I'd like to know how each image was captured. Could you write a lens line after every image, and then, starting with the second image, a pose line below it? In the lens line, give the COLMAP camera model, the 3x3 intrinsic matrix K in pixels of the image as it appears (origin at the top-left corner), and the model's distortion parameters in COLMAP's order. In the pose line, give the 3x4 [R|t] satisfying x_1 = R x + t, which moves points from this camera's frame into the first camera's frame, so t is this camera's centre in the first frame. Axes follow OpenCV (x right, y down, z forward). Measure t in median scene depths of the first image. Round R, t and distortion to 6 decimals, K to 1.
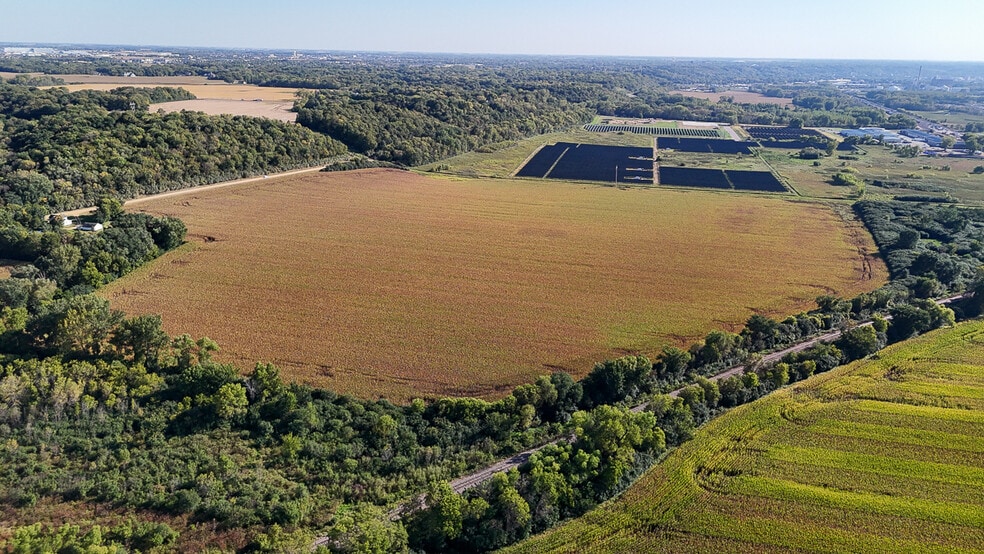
lens RADIAL K [[718.8, 0, 490.7], [0, 718.8, 276.7], [0, 0, 1]] dist [0.063991, -0.055500]
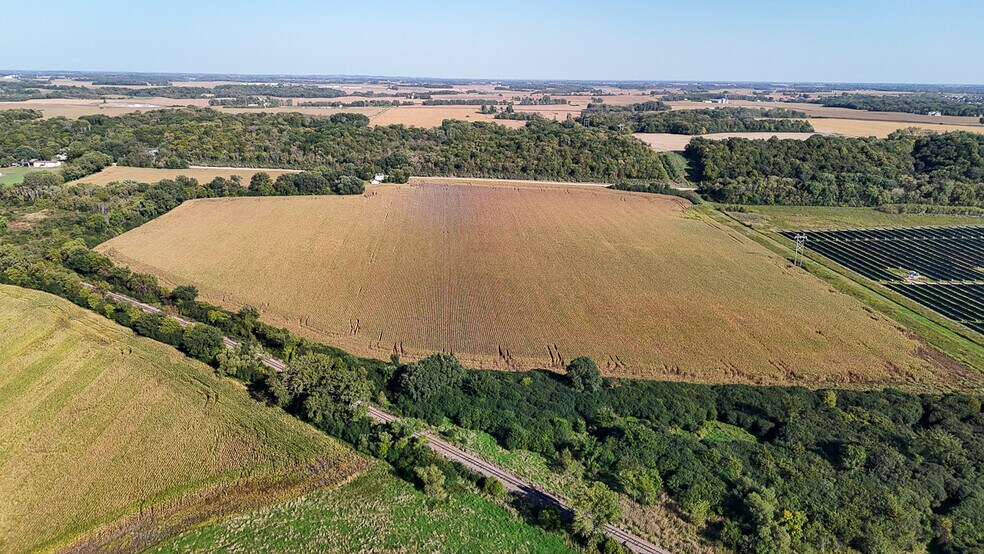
lens RADIAL K [[718.8, 0, 484.3], [0, 718.8, 277.4], [0, 0, 1]] dist [0.063991, -0.055500]
pose [[0.255221, 0.241758, -0.936171, 0.711209], [-0.294698, 0.941617, 0.162824, -0.129792], [0.920878, 0.234331, 0.311566, 0.479063]]
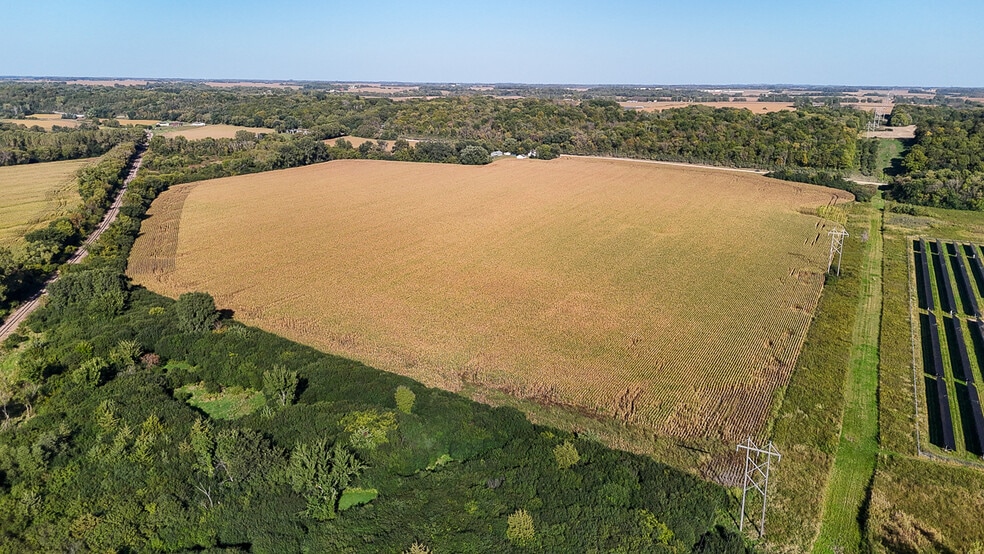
lens RADIAL K [[718.8, 0, 491.7], [0, 718.8, 279.0], [0, 0, 1]] dist [0.063991, -0.055500]
pose [[-0.284799, 0.227547, -0.931189, 0.638962], [-0.303887, 0.899880, 0.312838, -0.190526], [0.909144, 0.372072, -0.187137, 0.839351]]
